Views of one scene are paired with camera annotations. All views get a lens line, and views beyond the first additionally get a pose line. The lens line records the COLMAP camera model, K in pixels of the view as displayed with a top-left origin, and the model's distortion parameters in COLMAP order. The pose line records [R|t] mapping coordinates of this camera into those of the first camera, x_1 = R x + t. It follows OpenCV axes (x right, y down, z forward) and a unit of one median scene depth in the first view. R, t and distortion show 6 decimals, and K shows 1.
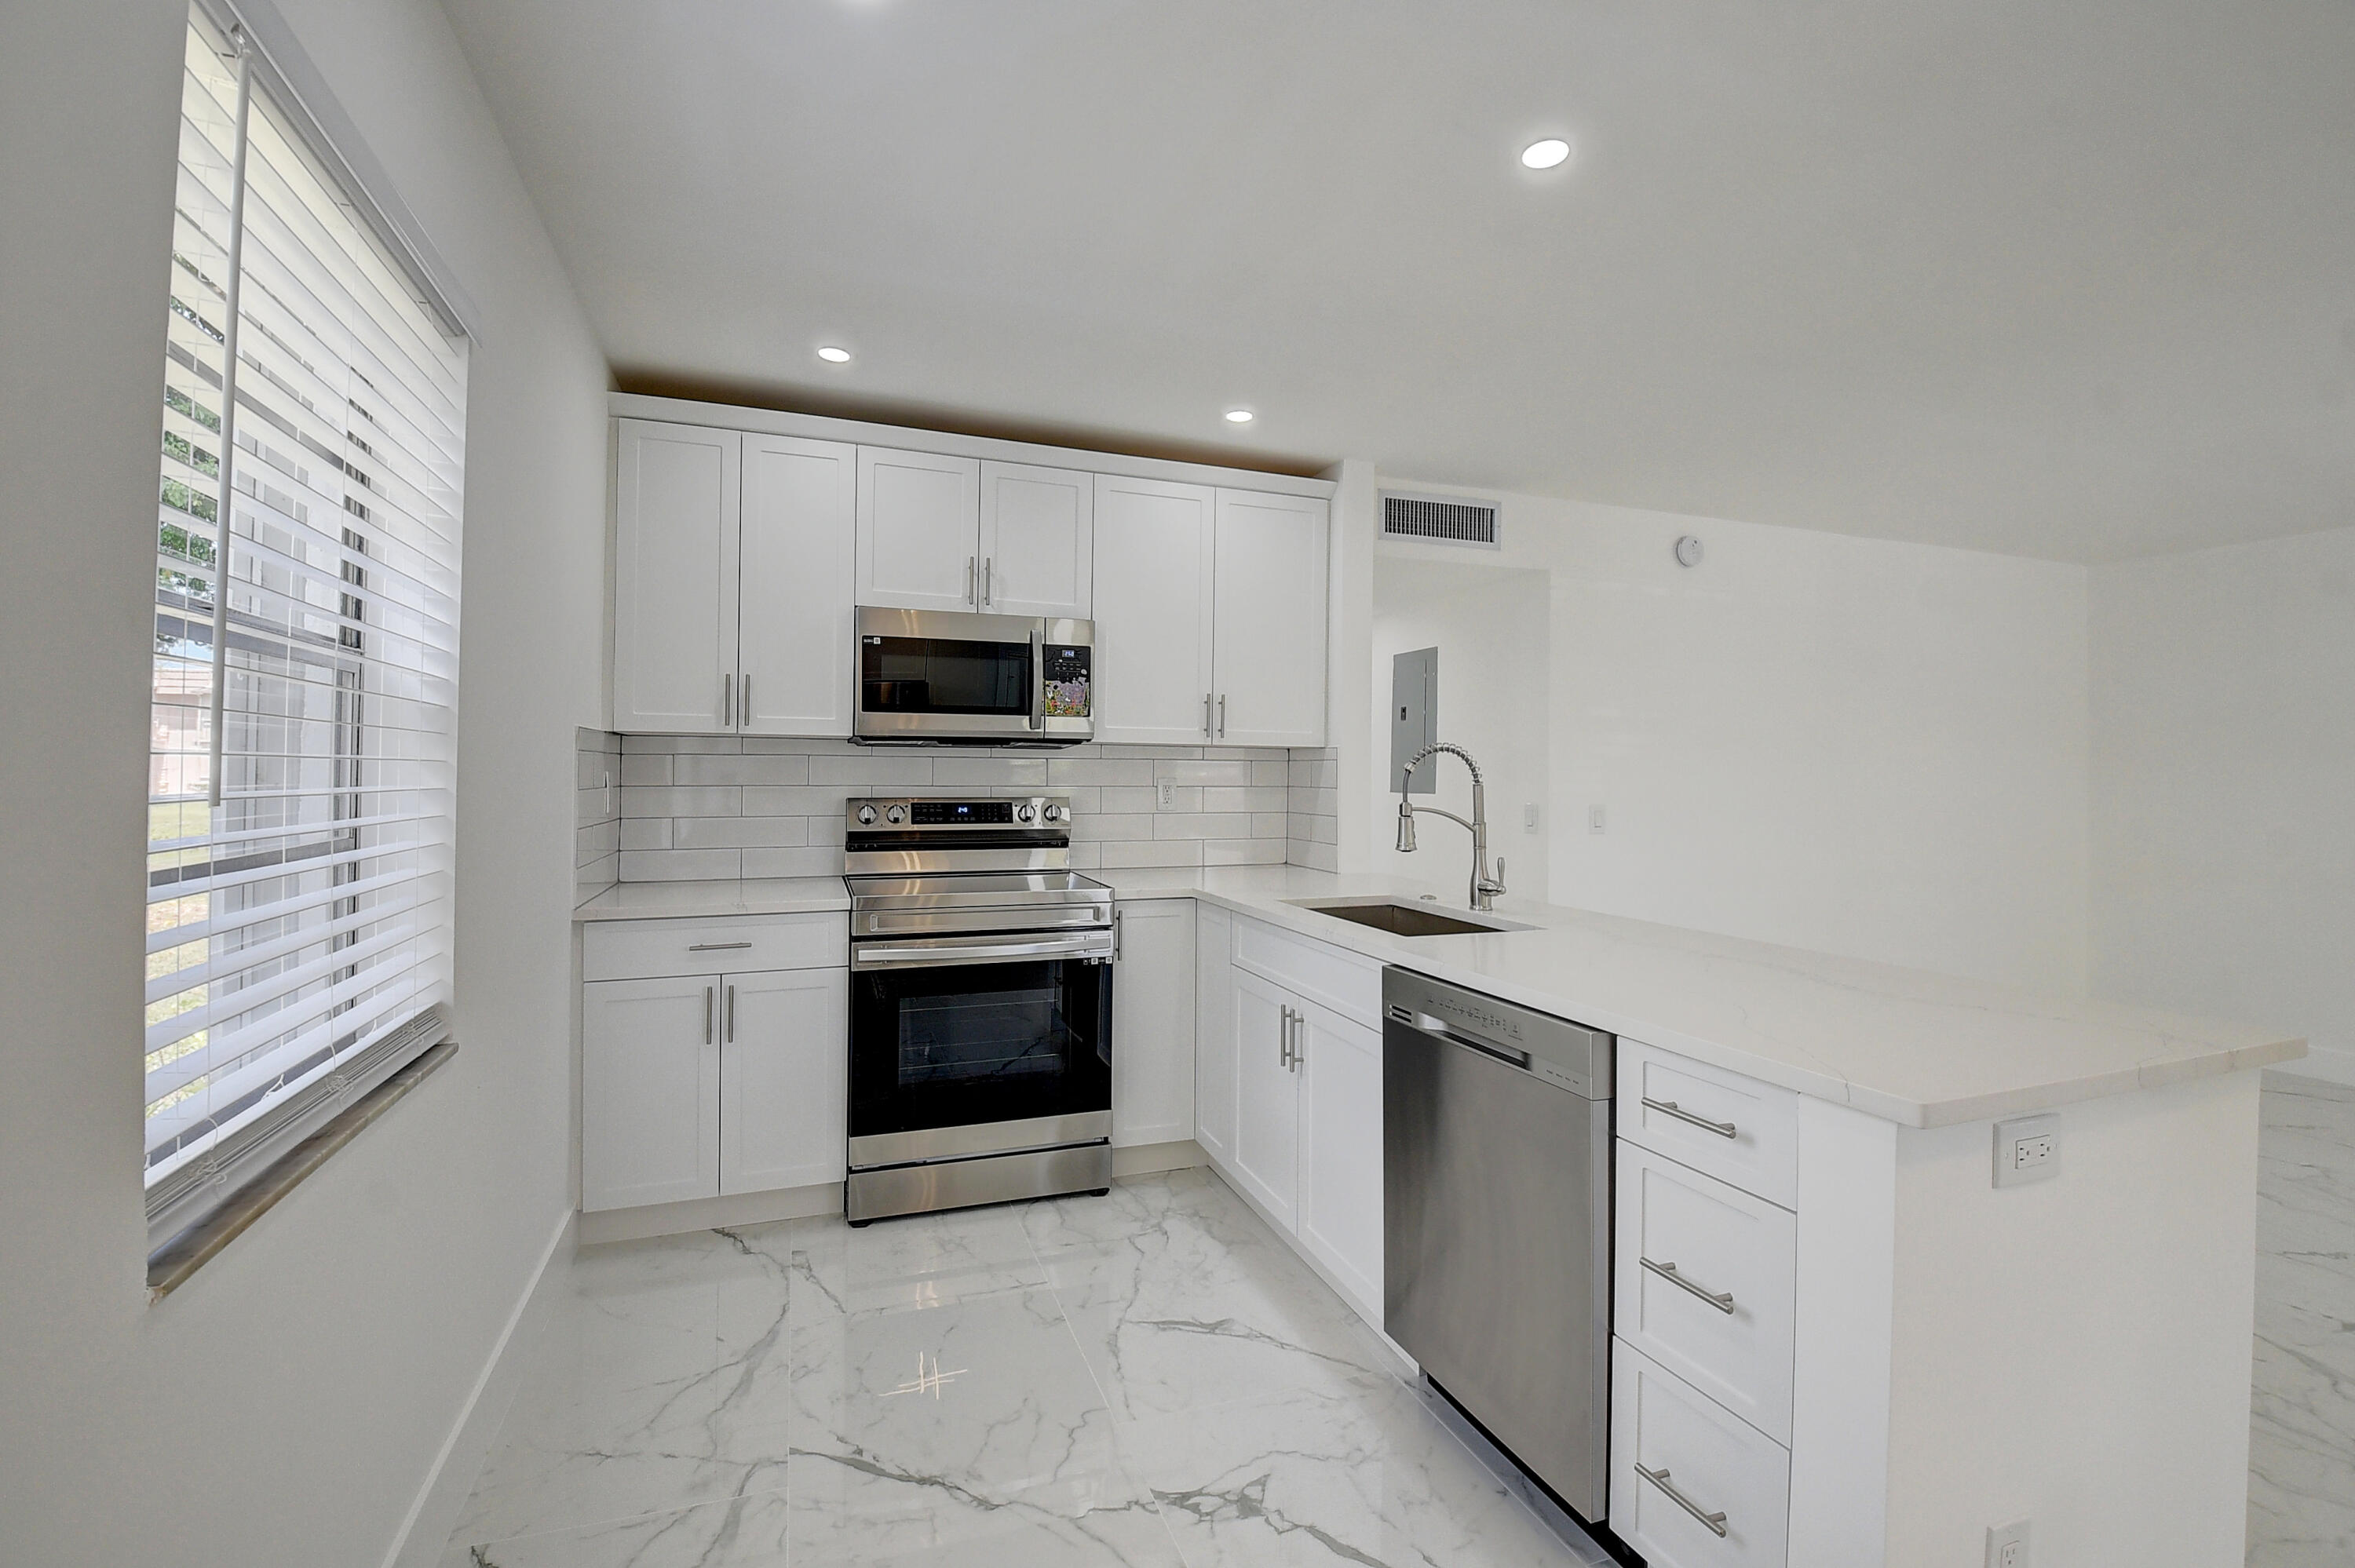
lens RADIAL K [[1041.9, 0, 1174.1], [0, 1041.9, 775.2], [0, 0, 1]] dist [-0.003366, -0.012023]
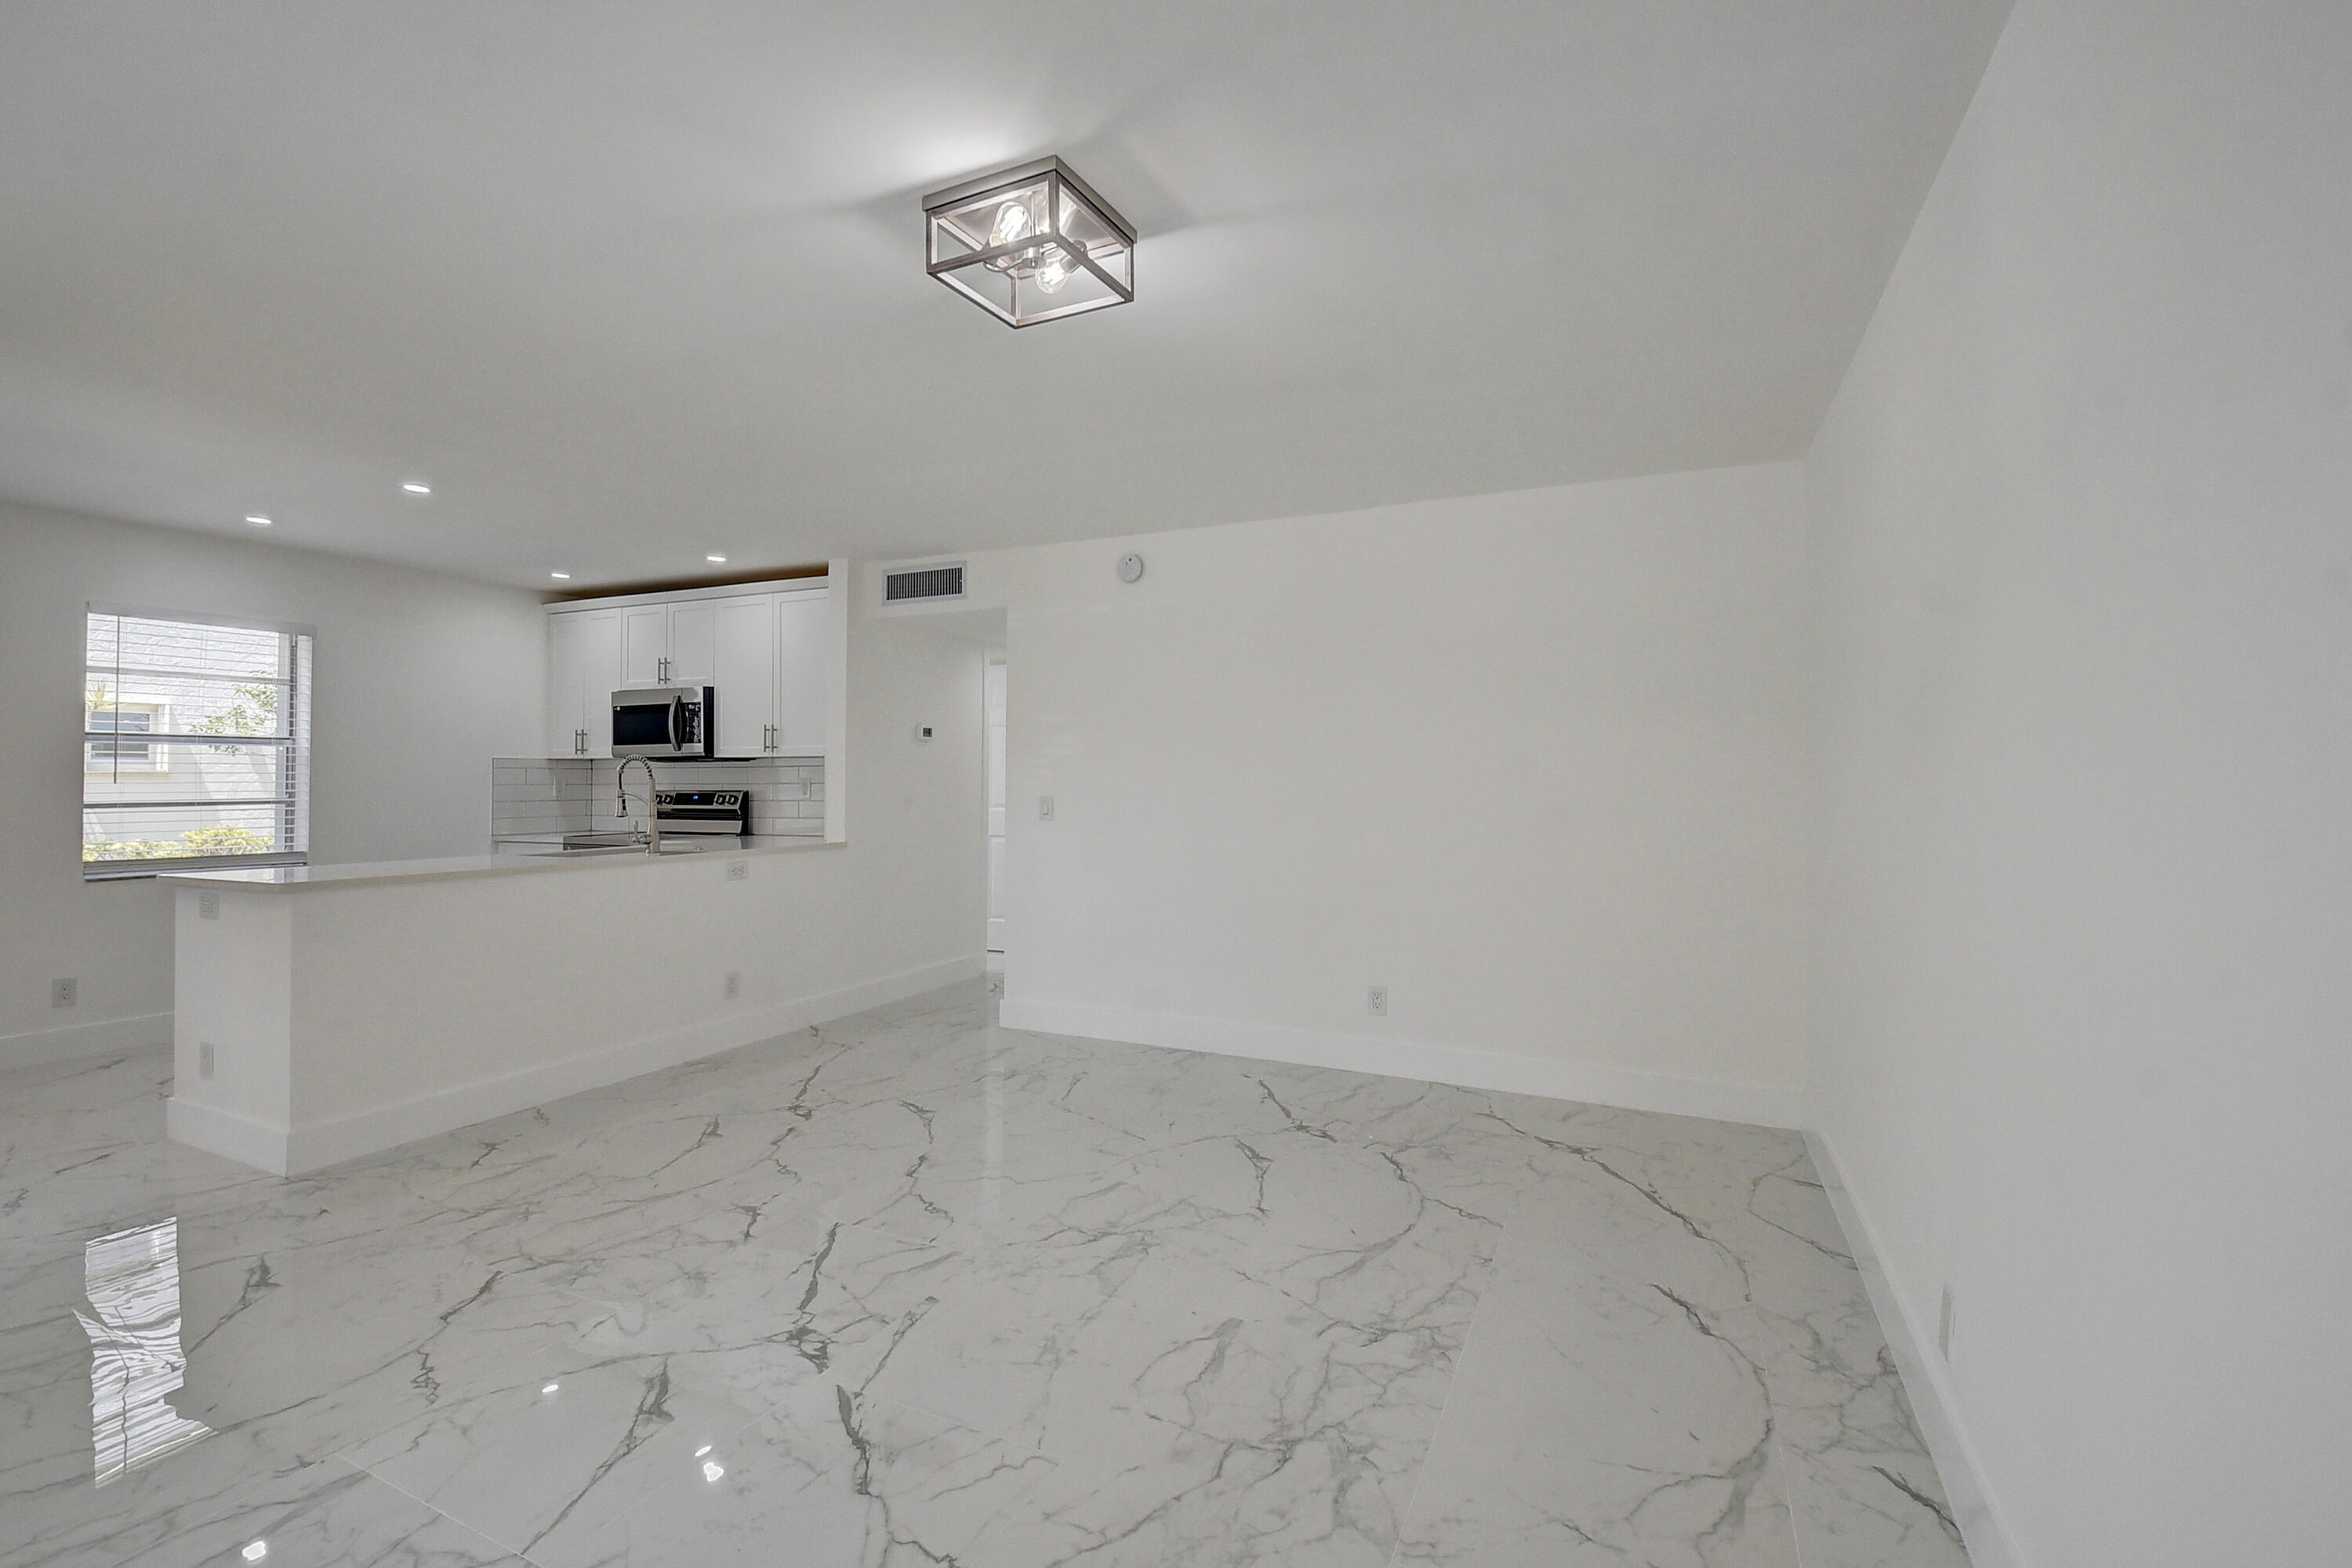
lens RADIAL K [[1040.8, 0, 1184.1], [0, 1040.8, 776.6], [0, 0, 1]] dist [-0.003366, -0.012023]
pose [[0.713745, -0.009525, -0.700341, 2.016887], [0.006992, 0.999955, -0.006474, 0.019615], [0.700371, -0.000276, 0.713779, 0.389743]]
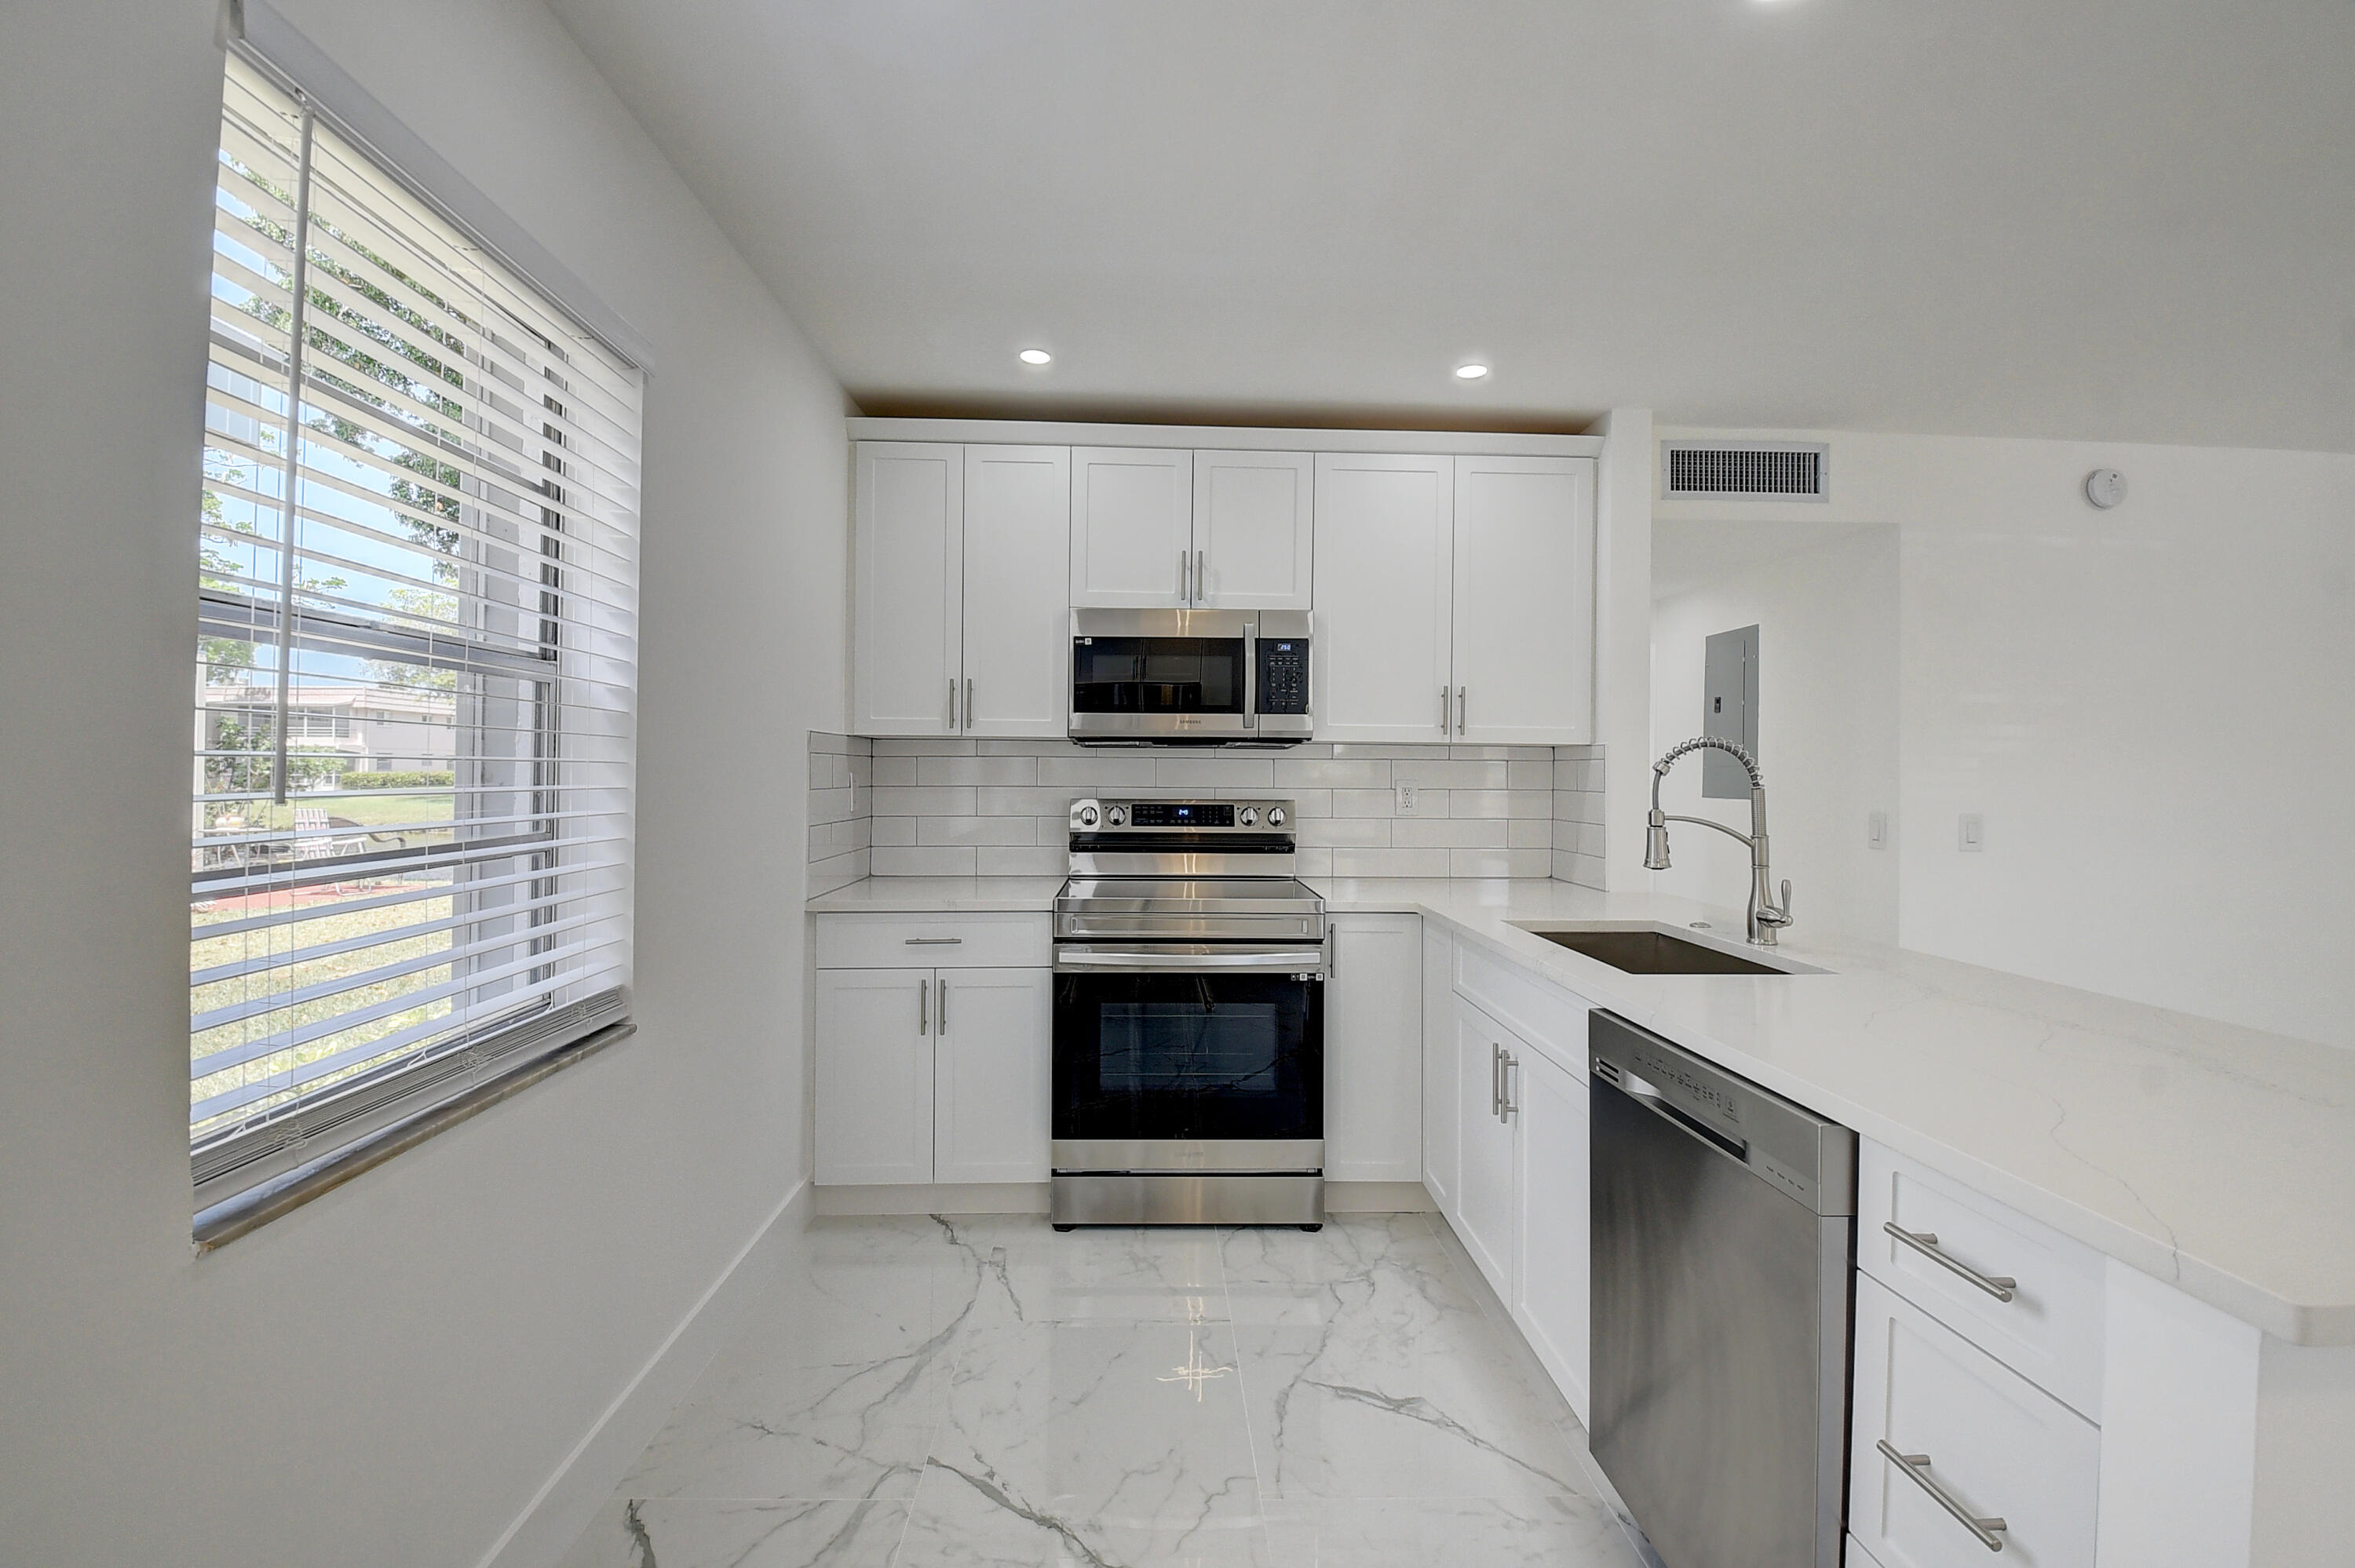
lens RADIAL K [[1041.9, 0, 1184.3], [0, 1041.9, 773.7], [0, 0, 1]] dist [-0.003366, -0.012023]
pose [[0.951563, 0.000240, -0.307453, 0.116258], [-0.000980, 0.999997, -0.002254, -0.000452], [0.307452, 0.002446, 0.951561, 0.092095]]
